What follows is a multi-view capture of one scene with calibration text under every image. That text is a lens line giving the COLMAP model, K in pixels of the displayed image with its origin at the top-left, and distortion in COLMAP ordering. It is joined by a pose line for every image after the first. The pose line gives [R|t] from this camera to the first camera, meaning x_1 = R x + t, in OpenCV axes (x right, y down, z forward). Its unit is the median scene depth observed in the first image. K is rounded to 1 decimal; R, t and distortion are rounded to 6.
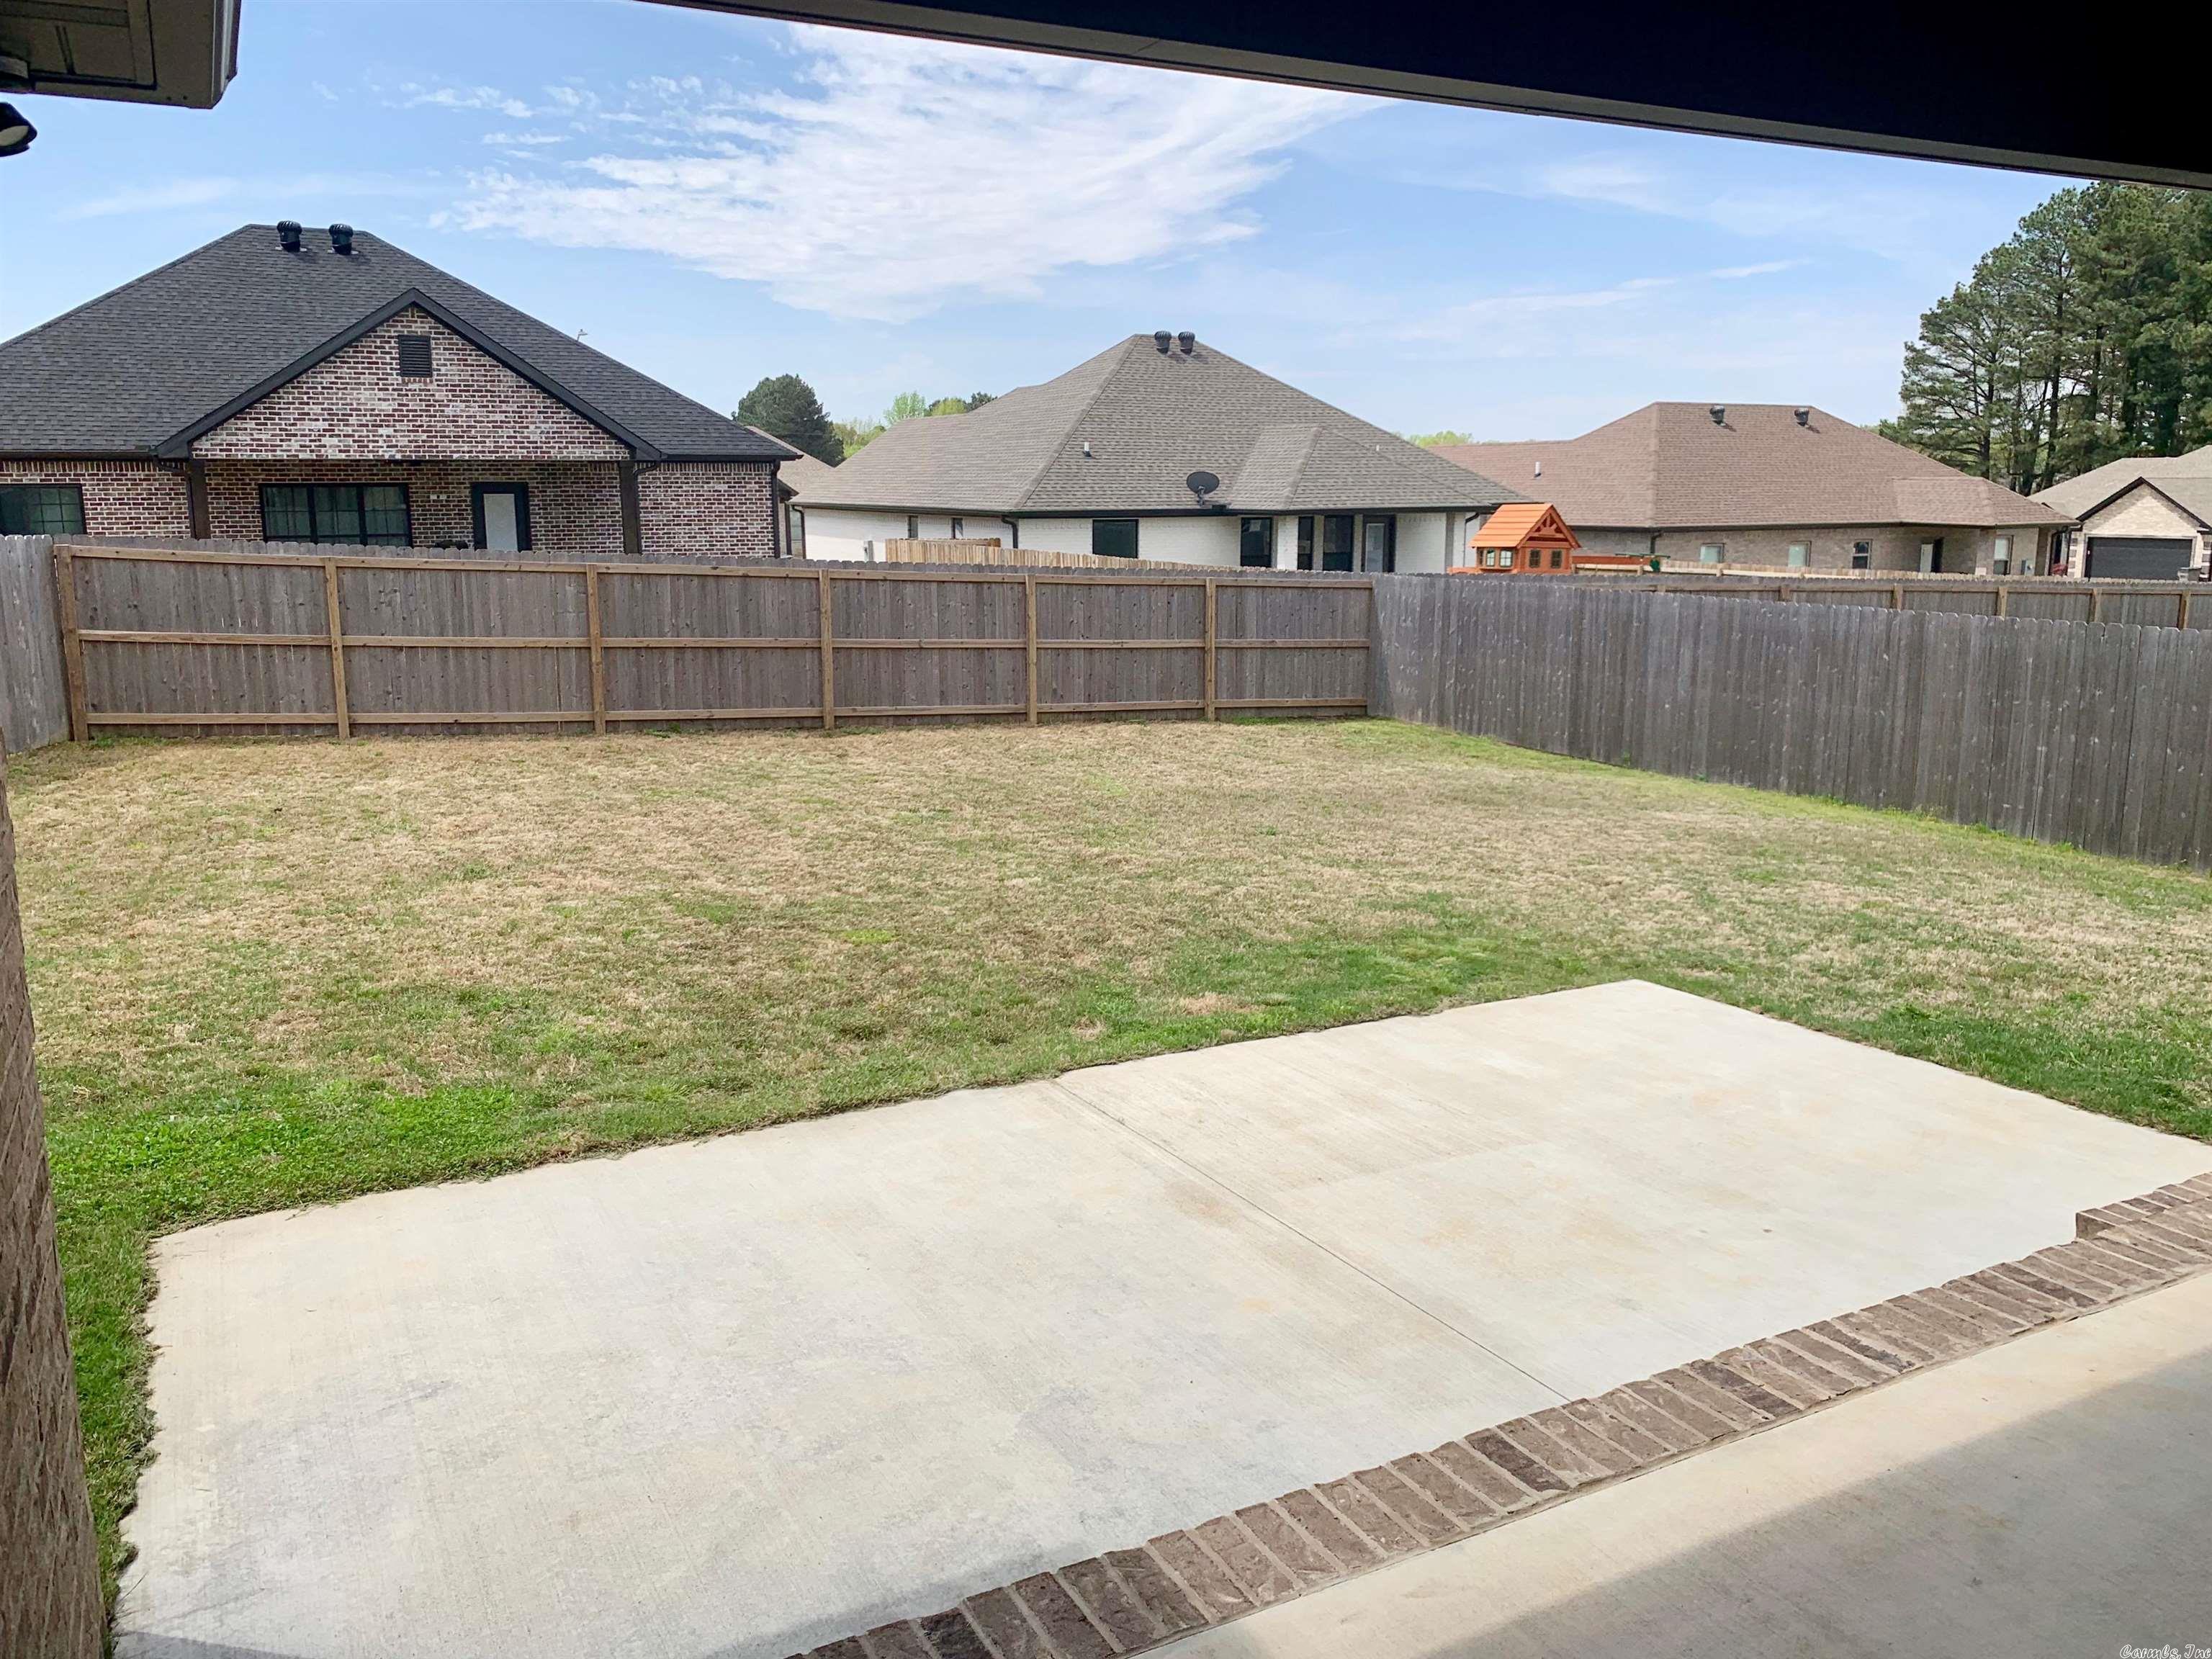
lens RADIAL K [[1698.4, 0, 1106.0], [0, 1698.4, 829.5], [0, 0, 1]] dist [0.068611, -0.091519]
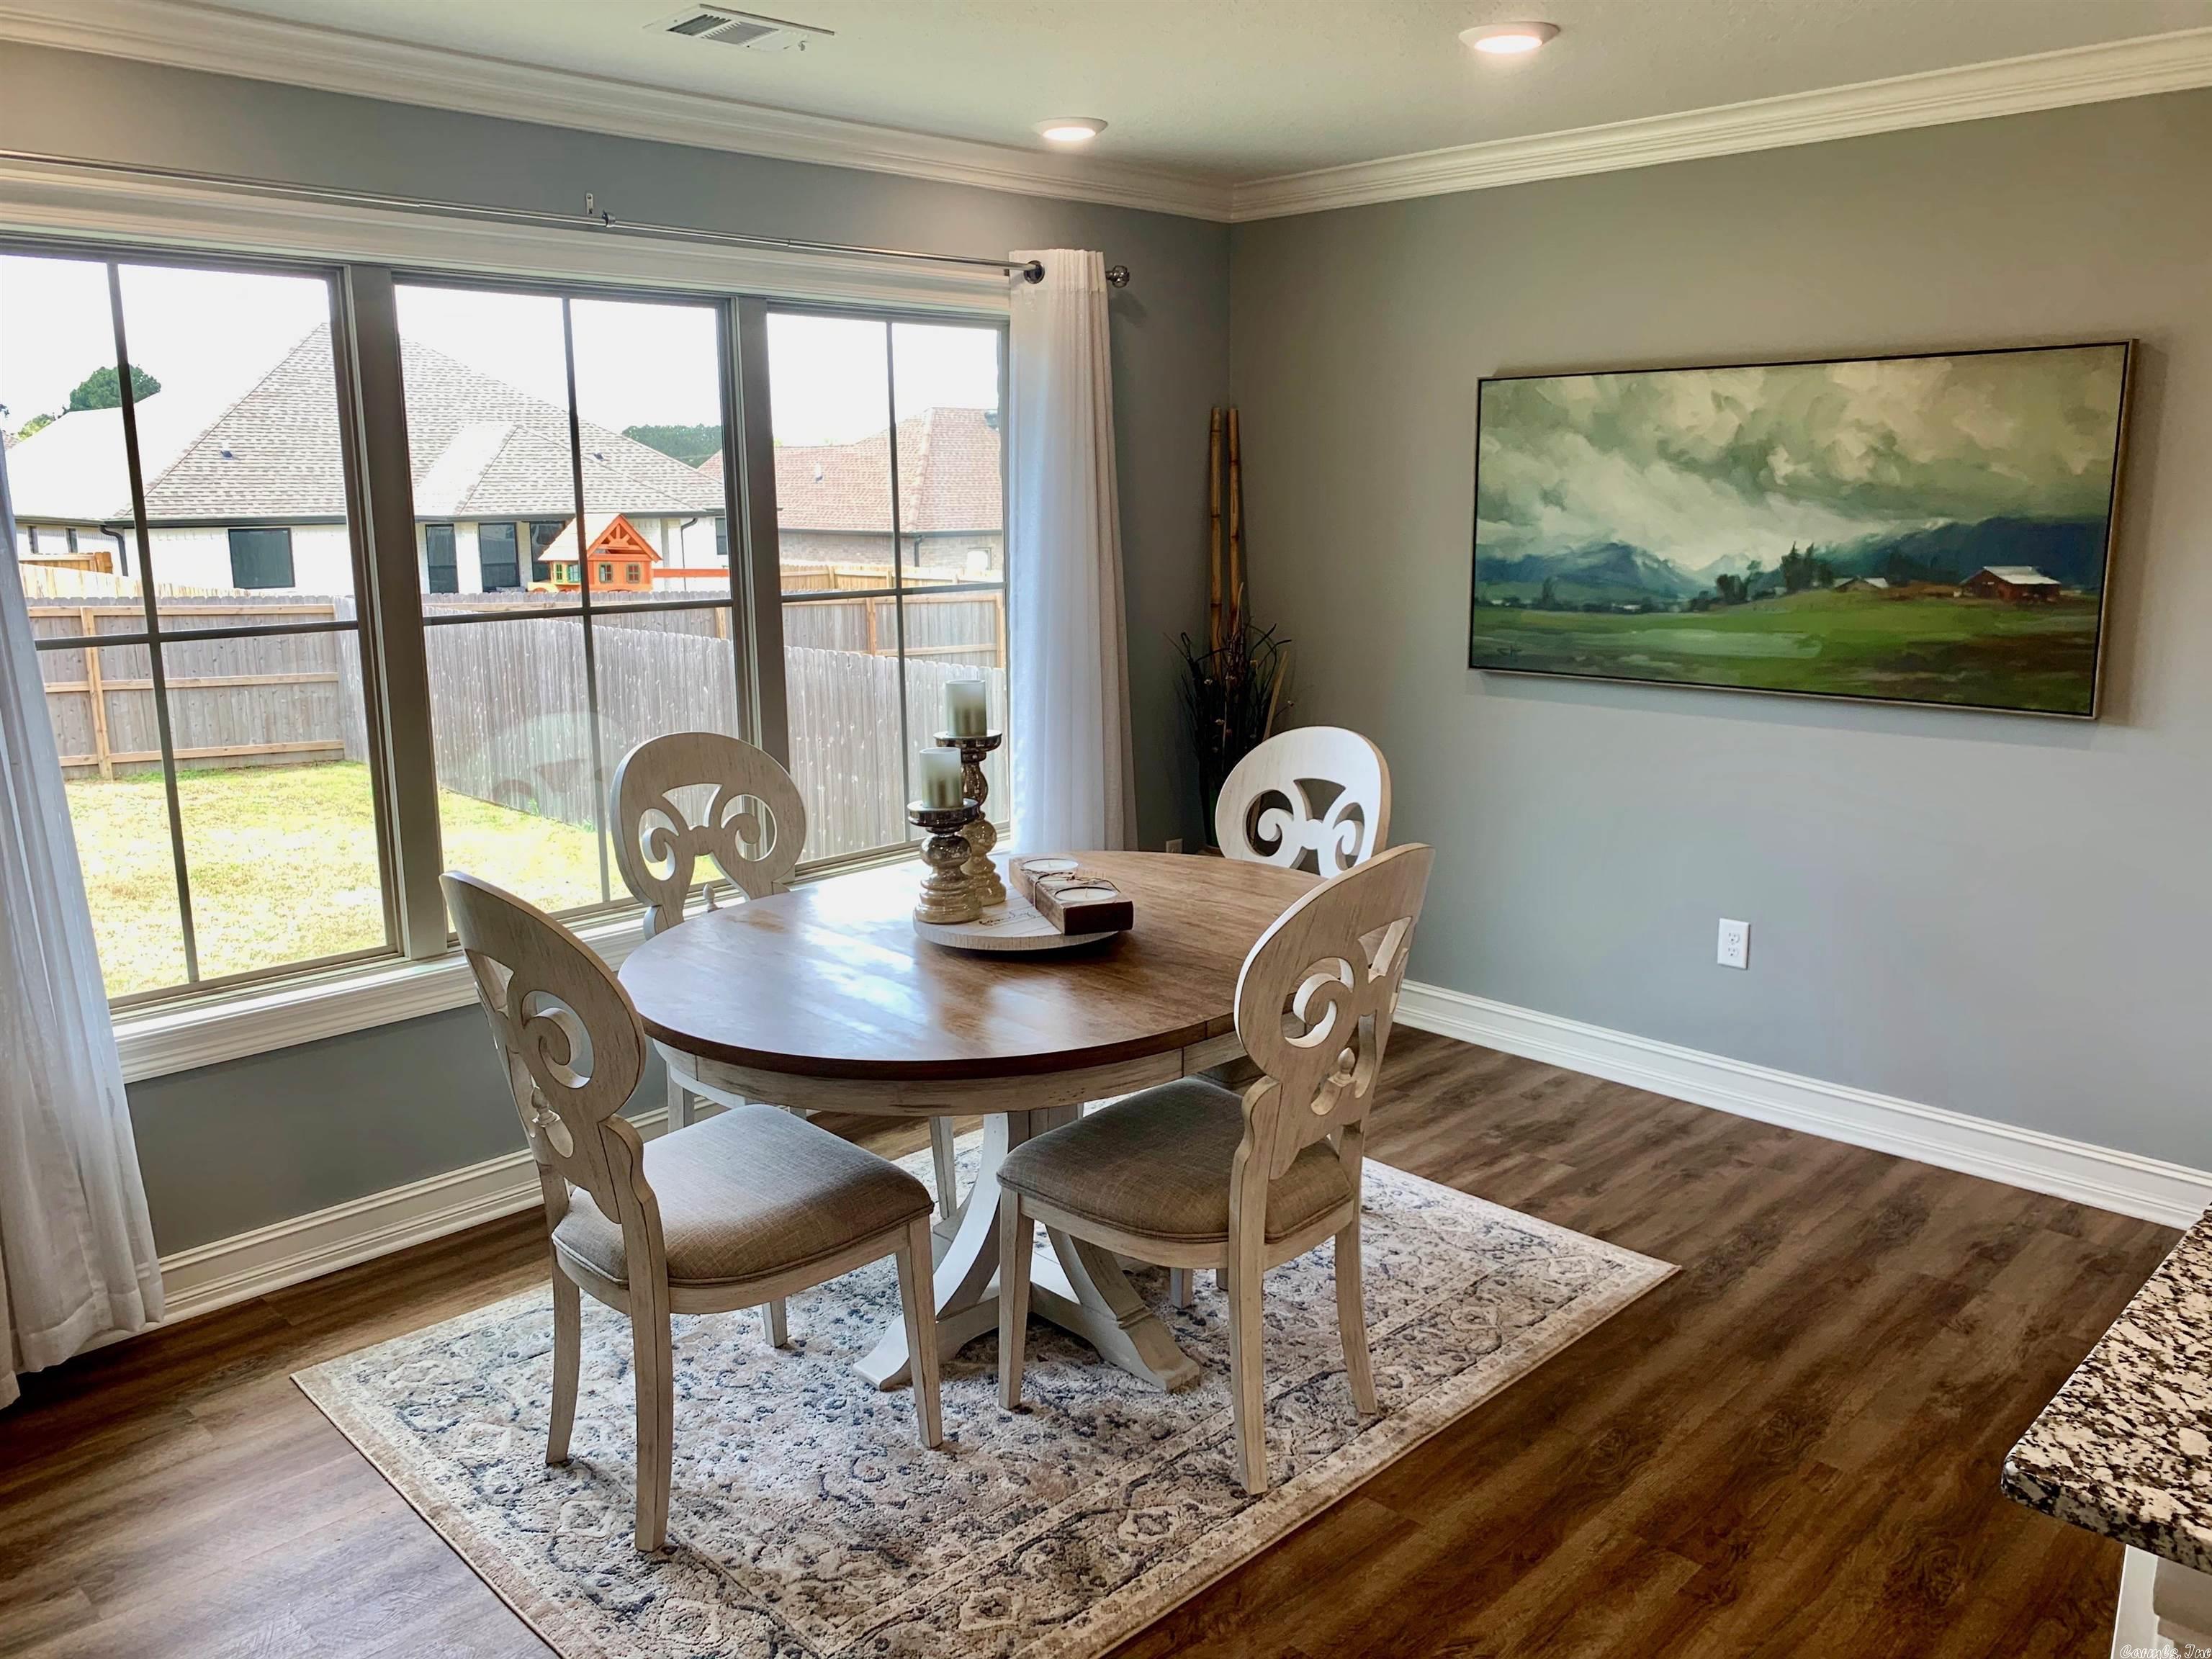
lens RADIAL K [[1698.4, 0, 1106.0], [0, 1698.4, 829.5], [0, 0, 1]] dist [0.068611, -0.091519]
pose [[0.950500, -0.066507, 0.303524, 0.258236], [0.066693, 0.997726, 0.009765, -0.015012], [-0.303483, 0.010961, 0.952774, 0.057541]]
